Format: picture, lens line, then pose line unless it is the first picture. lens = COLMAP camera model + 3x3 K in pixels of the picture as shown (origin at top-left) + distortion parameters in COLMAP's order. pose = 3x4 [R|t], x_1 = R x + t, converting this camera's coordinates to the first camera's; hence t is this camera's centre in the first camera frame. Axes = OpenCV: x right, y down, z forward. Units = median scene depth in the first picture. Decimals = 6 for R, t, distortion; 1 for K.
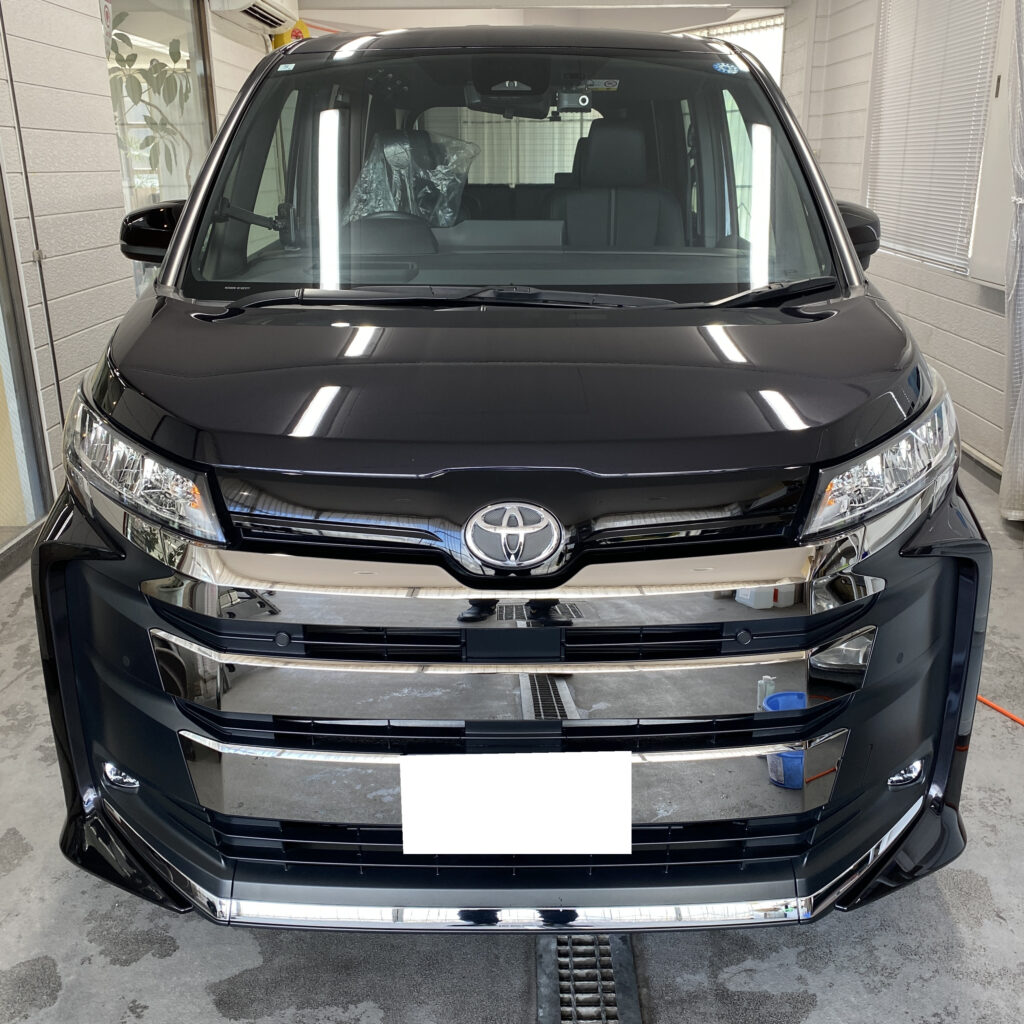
lens RADIAL K [[1034.6, 0, 510.3], [0, 1034.6, 508.4], [0, 0, 1]] dist [0.013969, -0.012172]
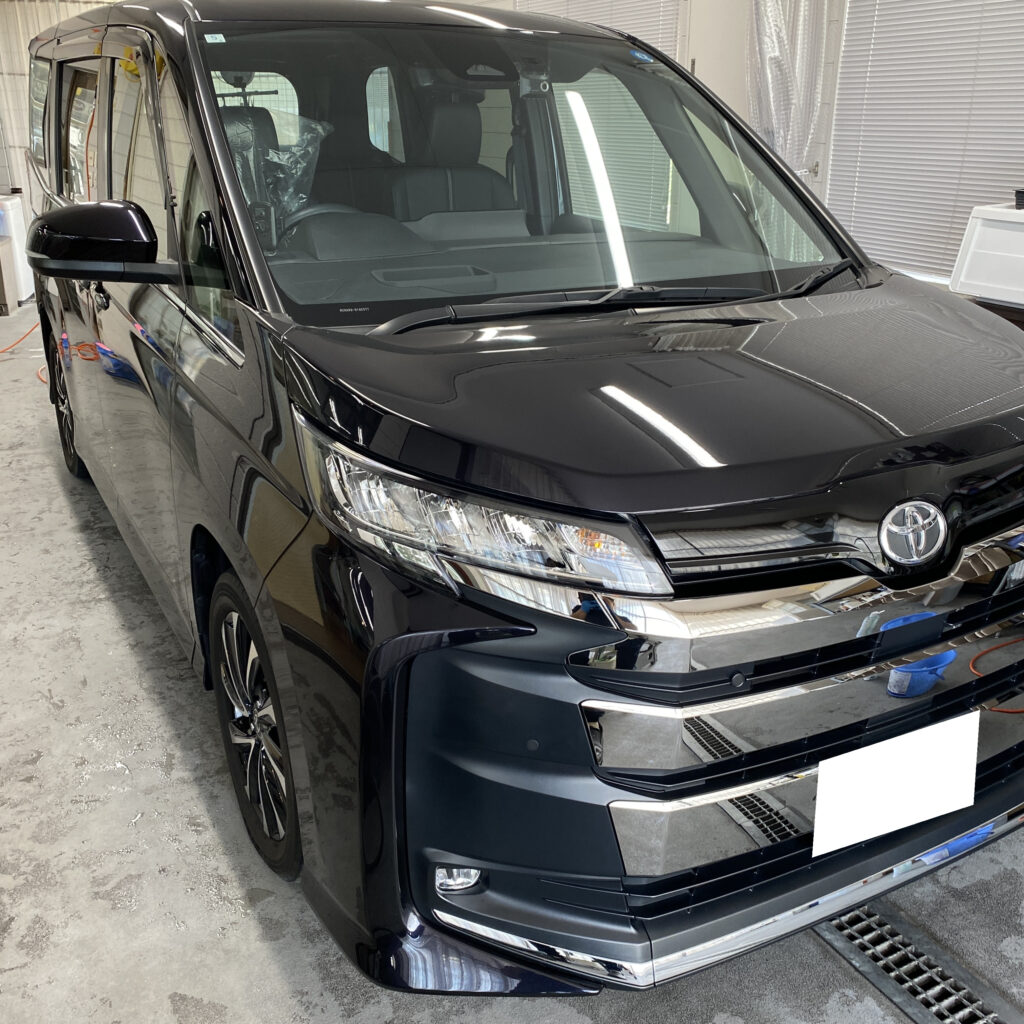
lens RADIAL K [[1034.6, 0, 510.3], [0, 1034.6, 508.4], [0, 0, 1]] dist [0.013969, -0.012172]
pose [[0.881074, -0.157145, 0.446111, -0.771678], [0.139063, 0.987573, 0.073225, -0.124567], [-0.452074, -0.002479, 0.891977, 0.219169]]
